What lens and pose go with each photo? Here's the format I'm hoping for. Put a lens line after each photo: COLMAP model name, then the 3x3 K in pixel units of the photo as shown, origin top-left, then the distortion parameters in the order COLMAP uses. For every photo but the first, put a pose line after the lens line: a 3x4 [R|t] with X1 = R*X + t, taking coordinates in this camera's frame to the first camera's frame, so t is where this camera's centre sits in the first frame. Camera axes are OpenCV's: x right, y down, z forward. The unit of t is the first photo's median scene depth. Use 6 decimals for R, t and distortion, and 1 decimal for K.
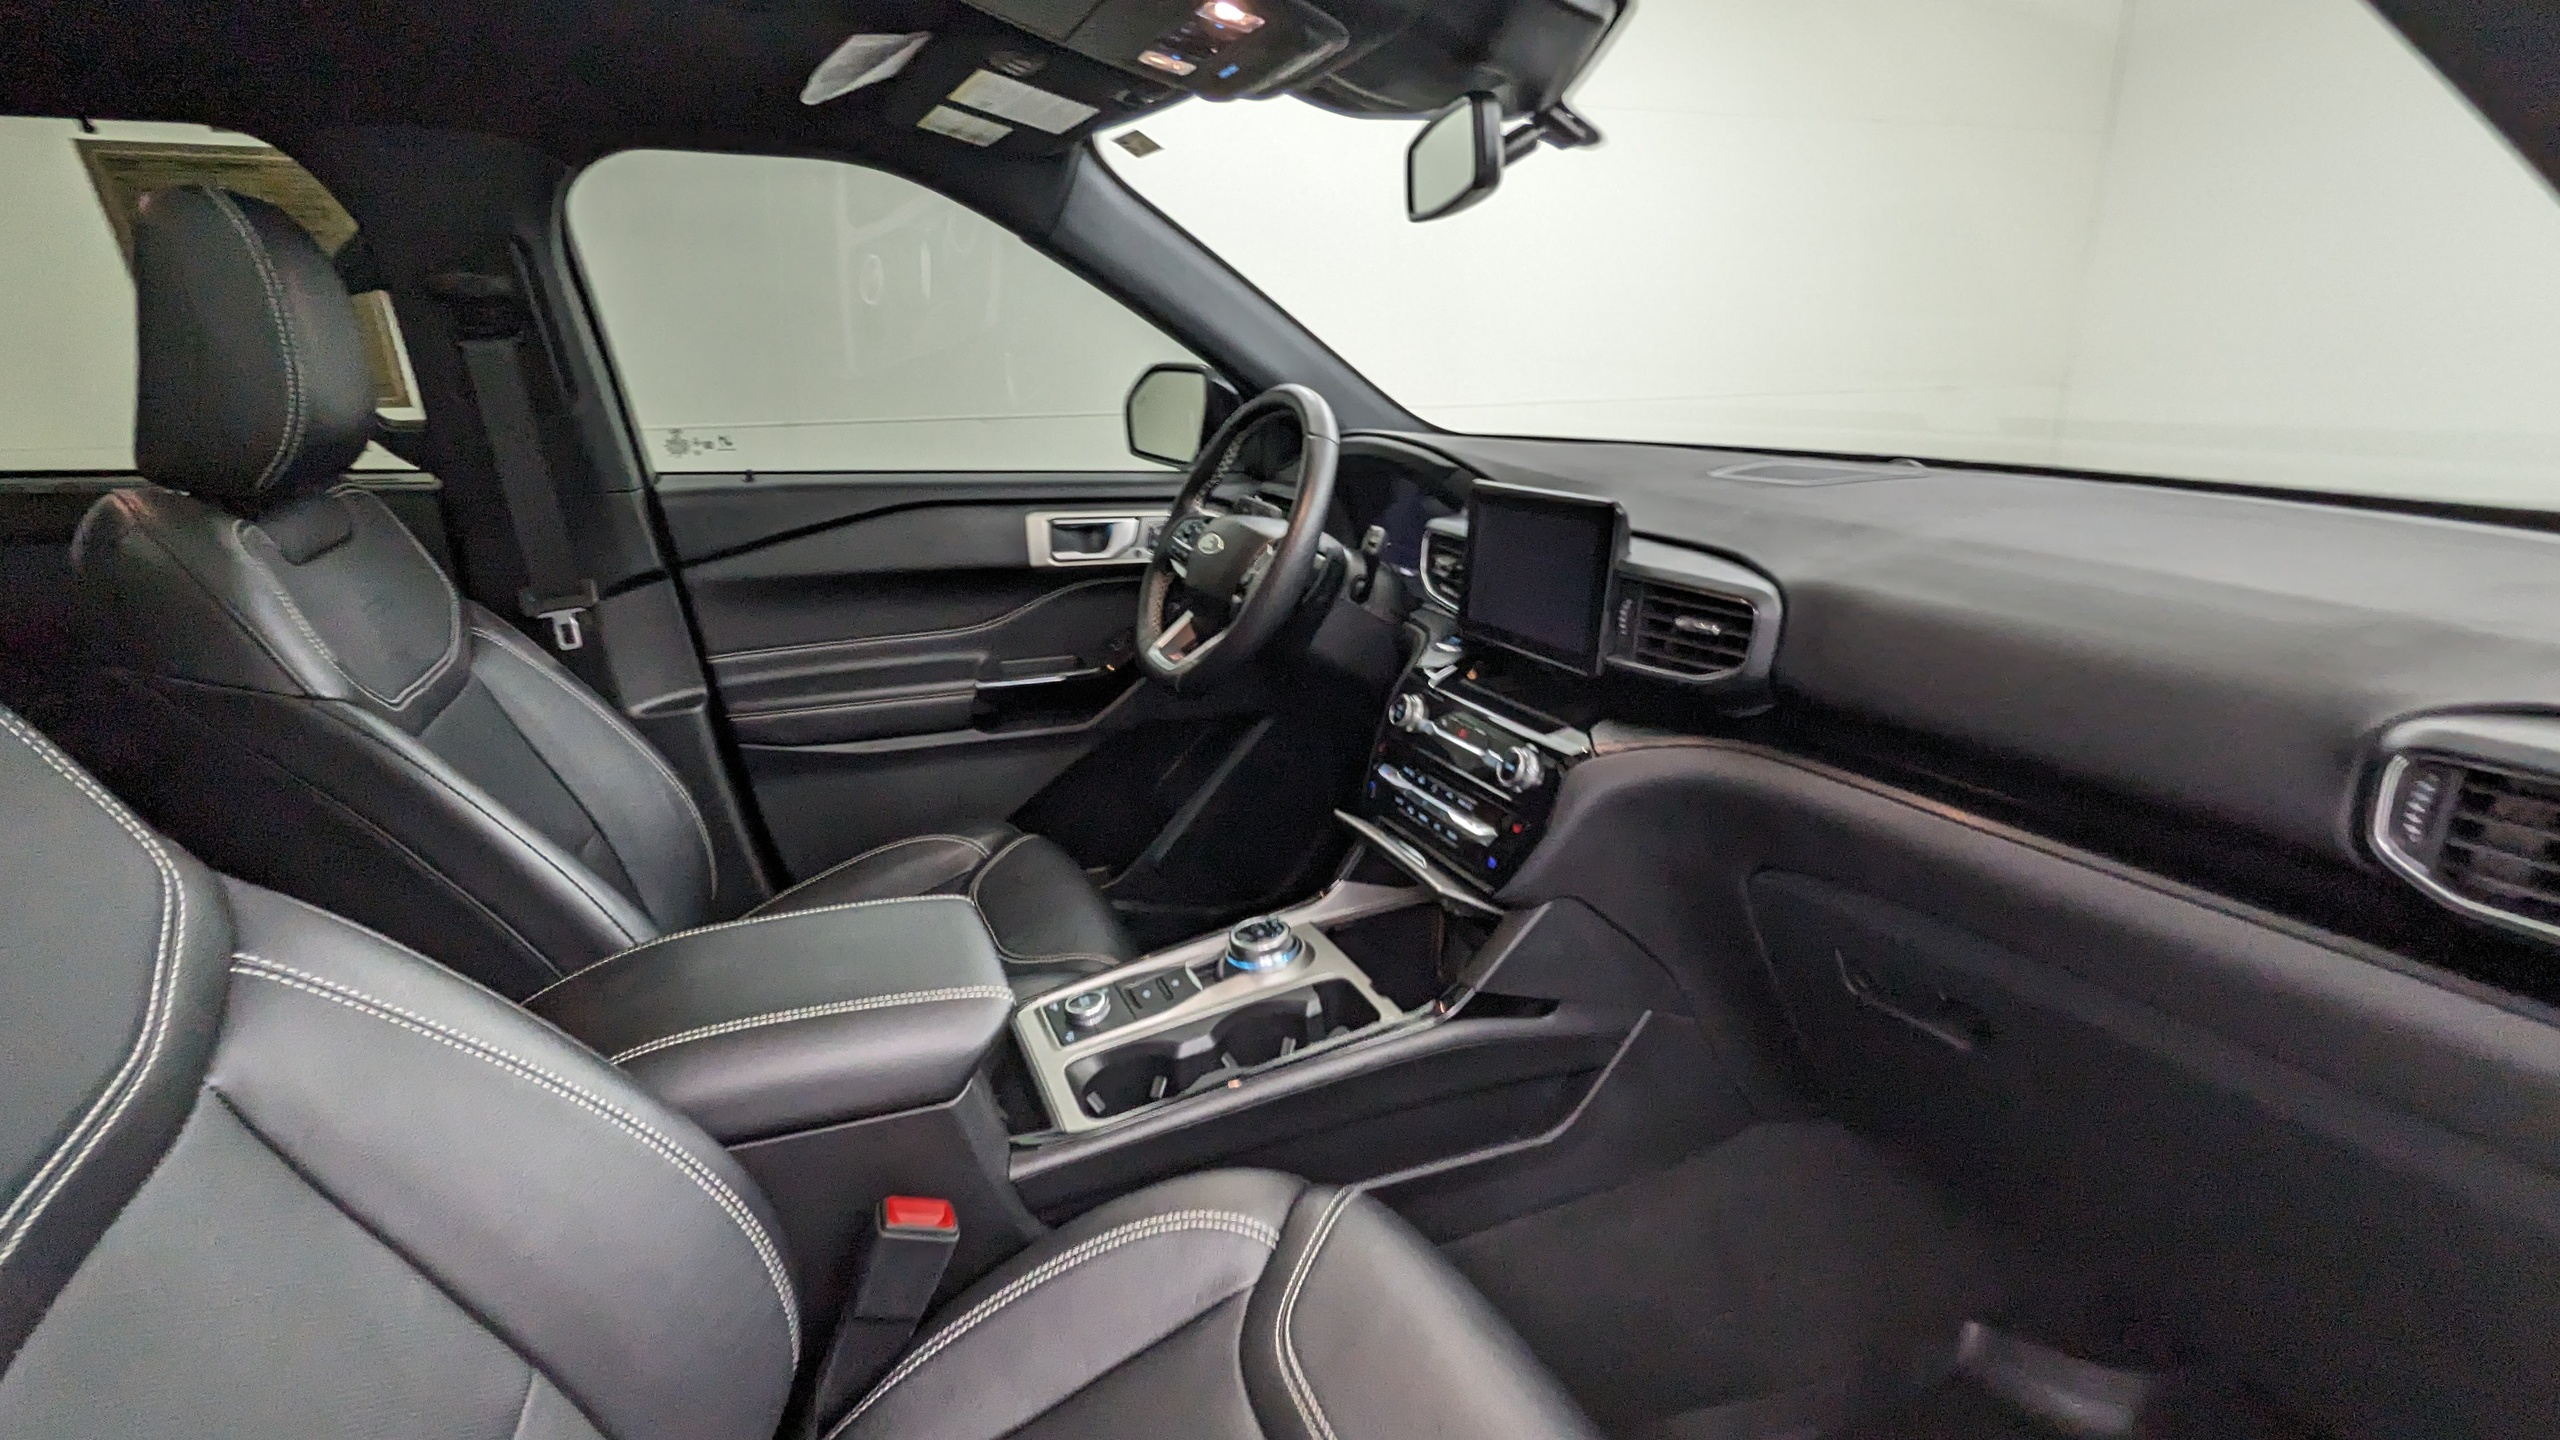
lens RADIAL K [[1227.1, 0, 1280.0], [0, 1227.1, 720.0], [0, 0, 1]] dist [-0.001316, -0.001272]
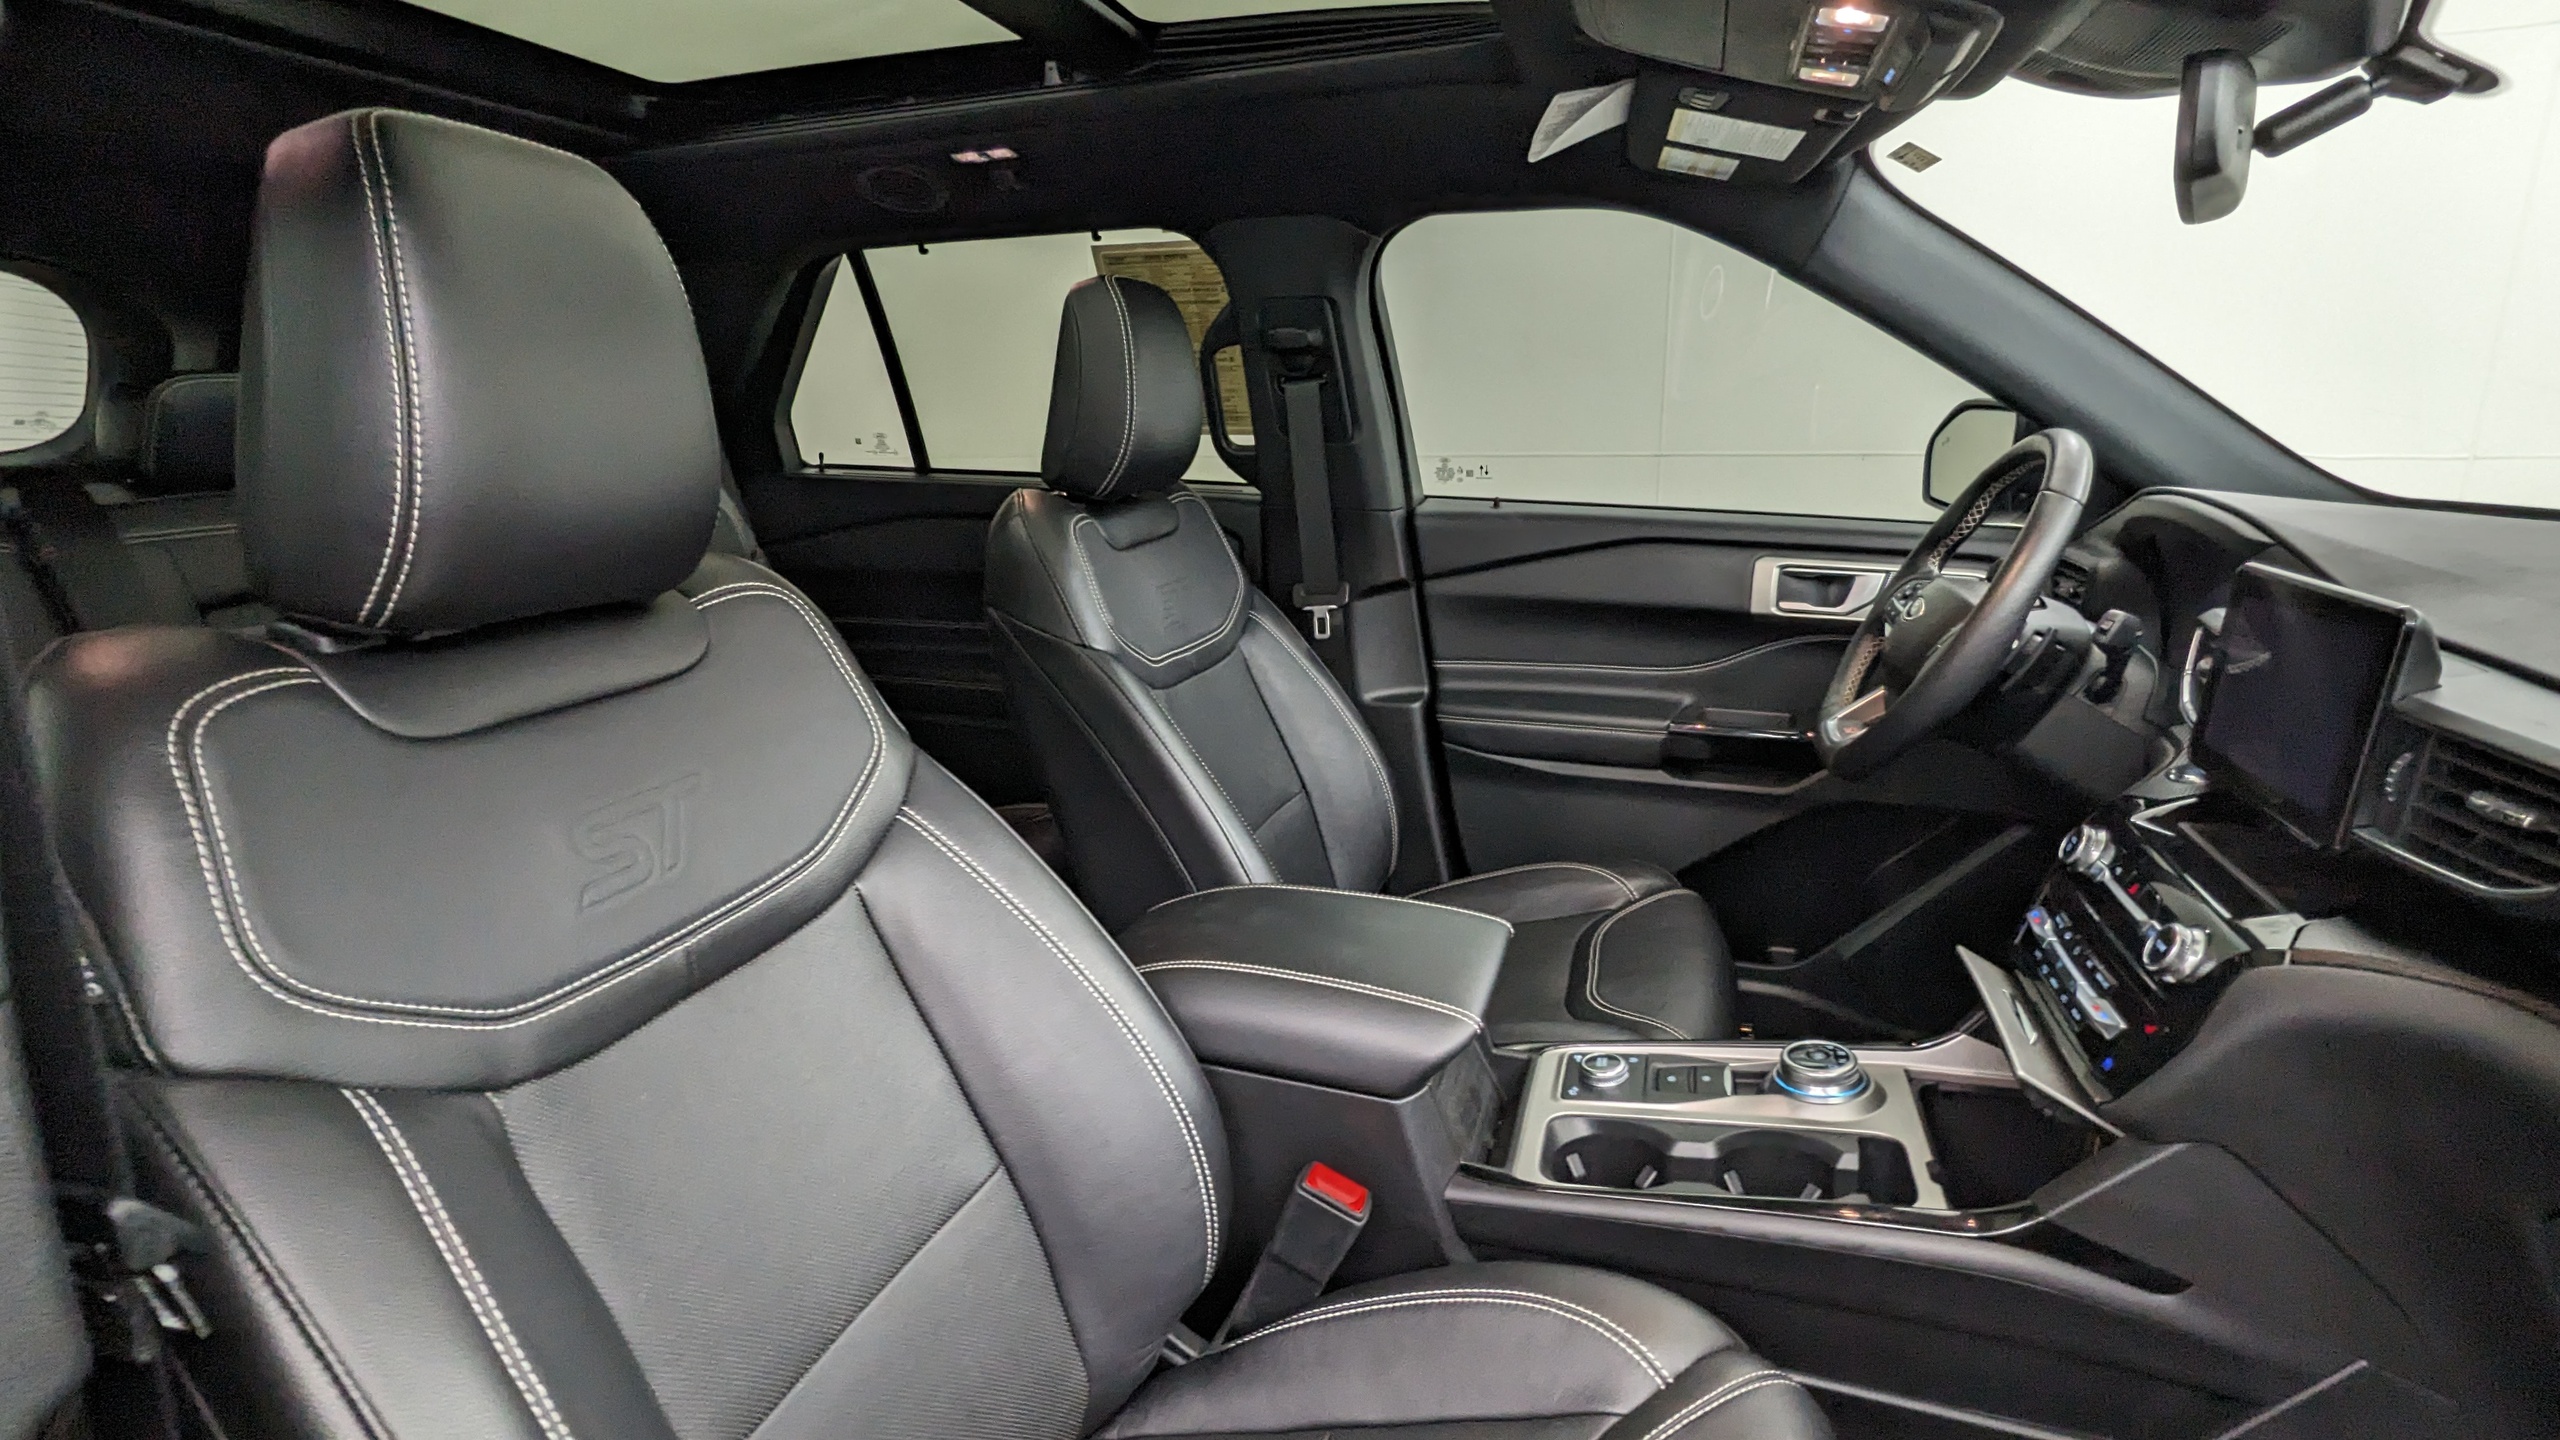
lens RADIAL K [[1232.1, 0, 1280.8], [0, 1232.1, 717.1], [0, 0, 1]] dist [0.000350, 0.000026]
pose [[0.757579, 0.163519, -0.631930, 0.191604], [-0.179844, 0.982932, 0.038742, -0.025707], [0.627479, 0.084298, 0.774057, 0.062535]]
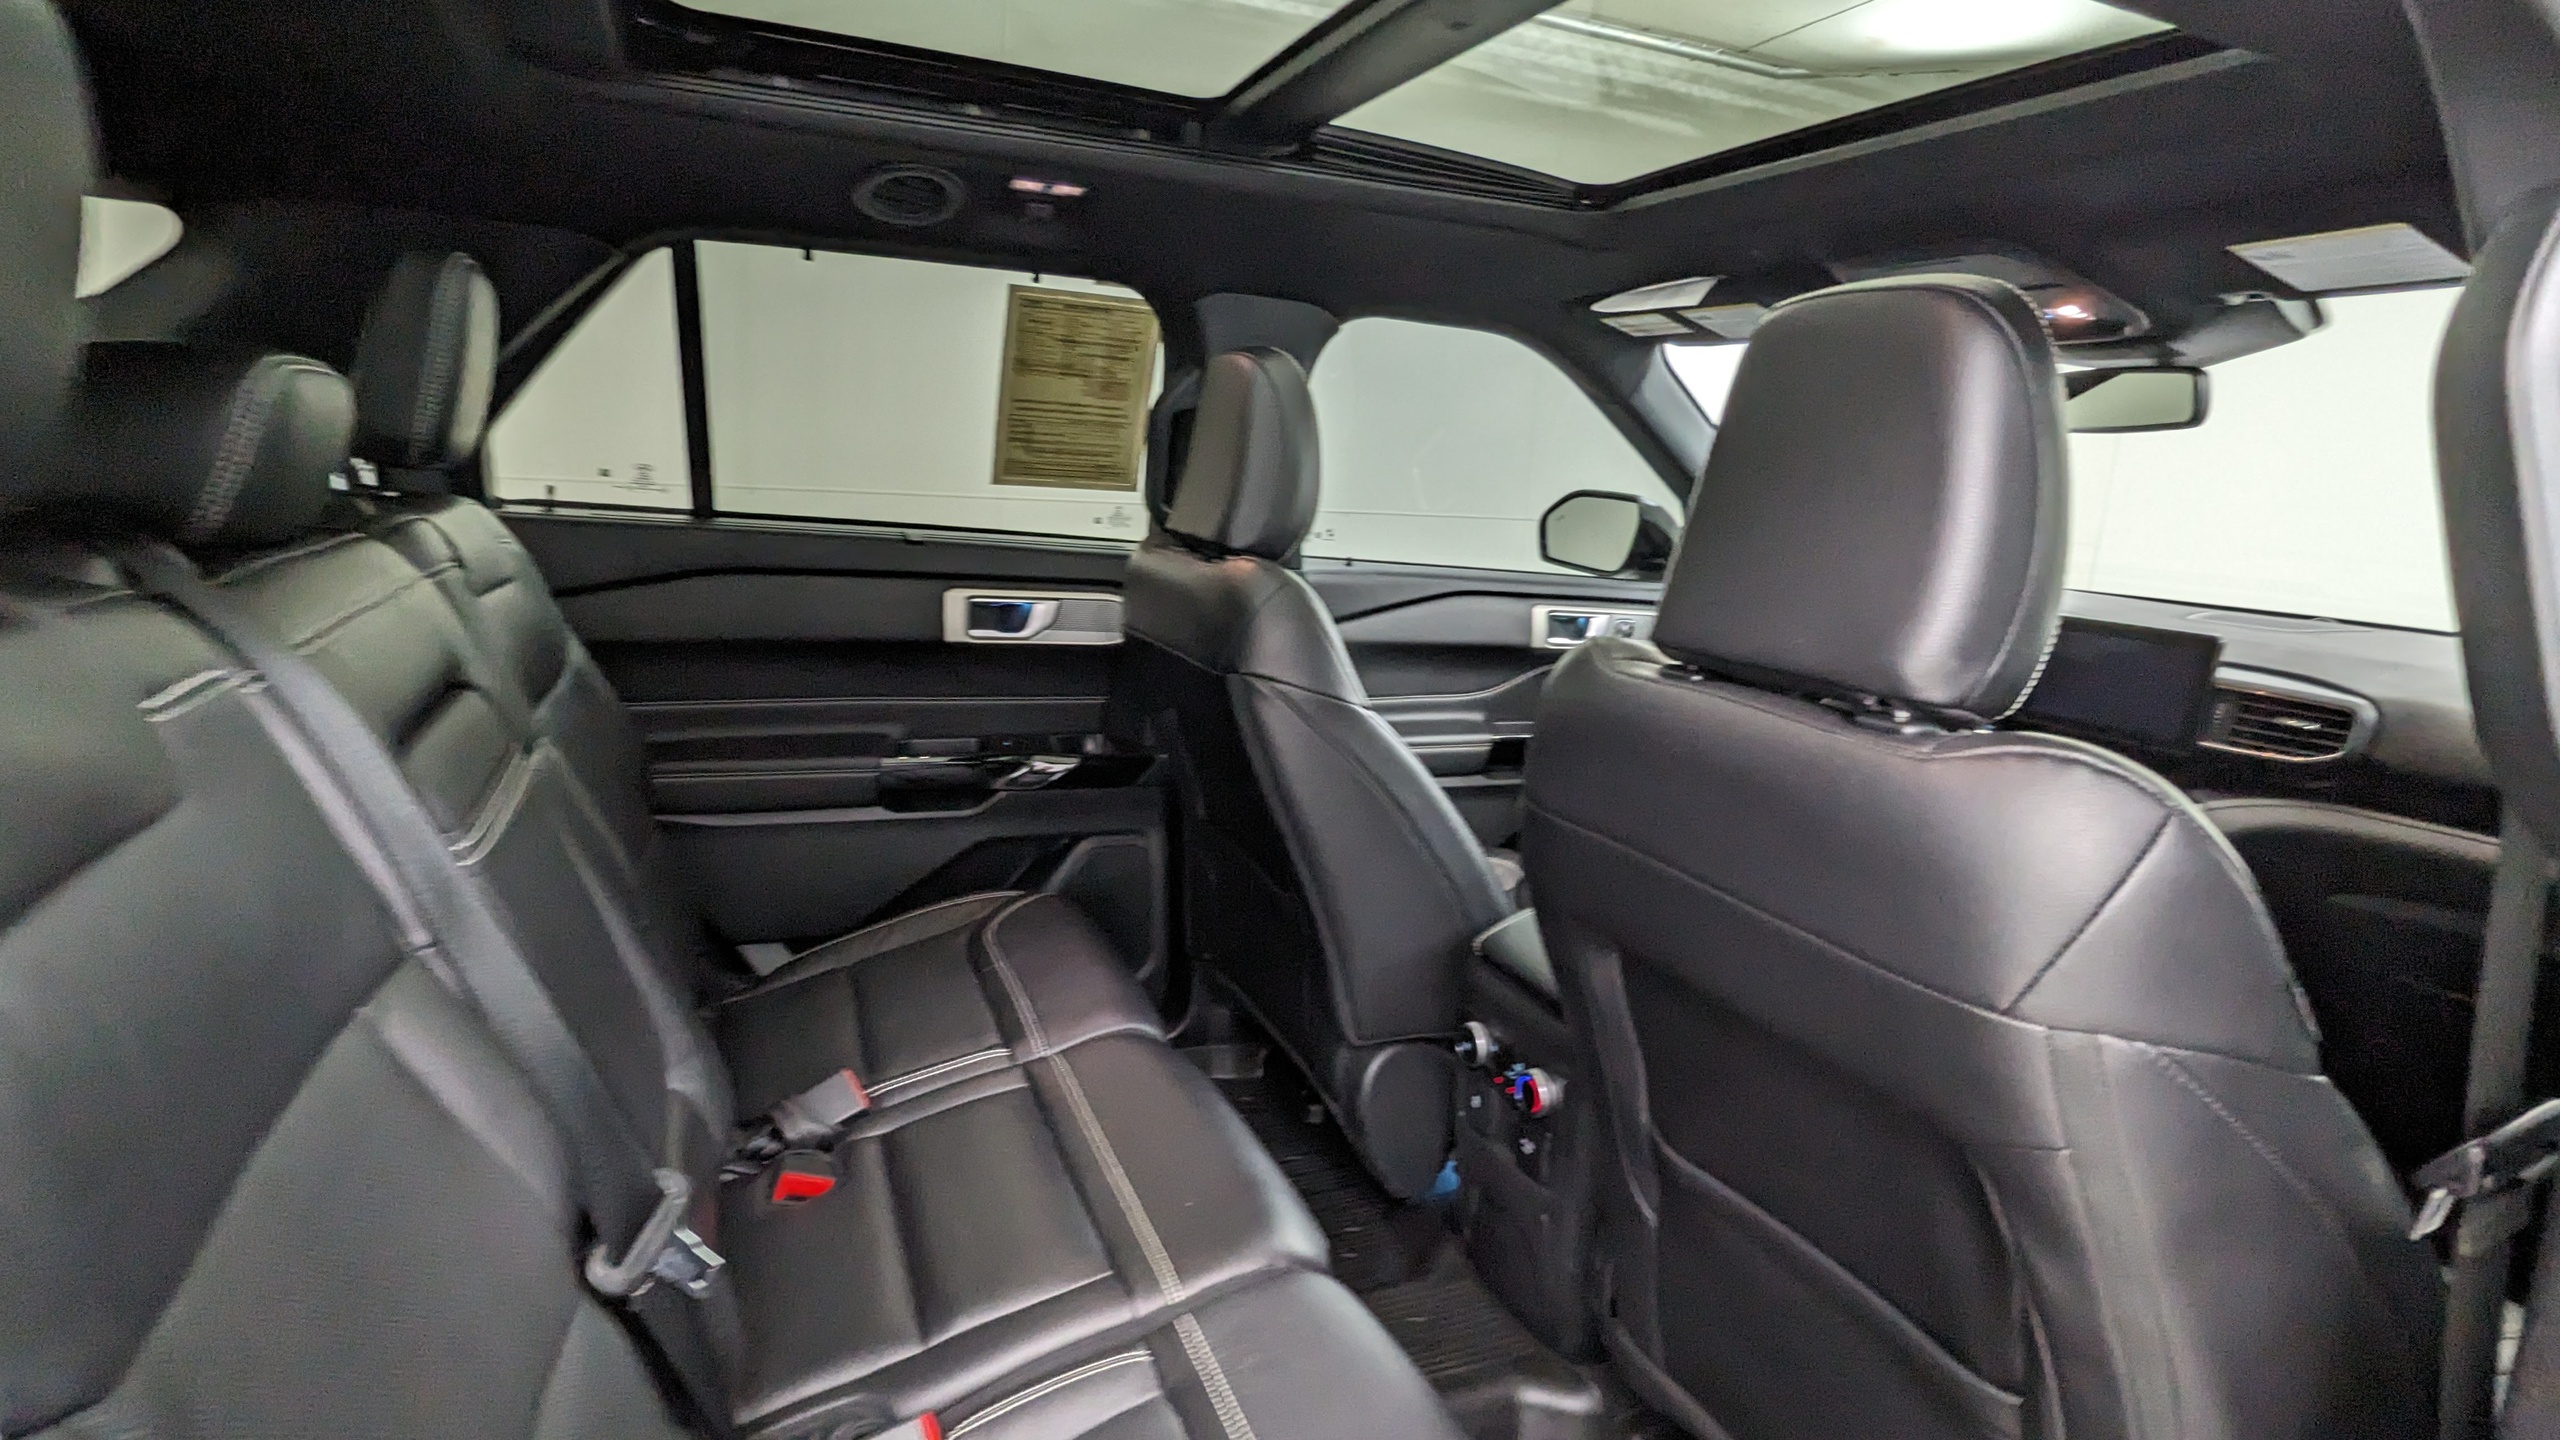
lens RADIAL K [[1233.3, 0, 1278.0], [0, 1233.3, 722.2], [0, 0, 1]] dist [-0.006763, -0.000843]
pose [[0.996857, 0.066810, 0.042570, -0.720469], [-0.063589, 0.995302, -0.073007, 0.082179], [-0.047248, 0.070070, 0.996423, -0.325379]]
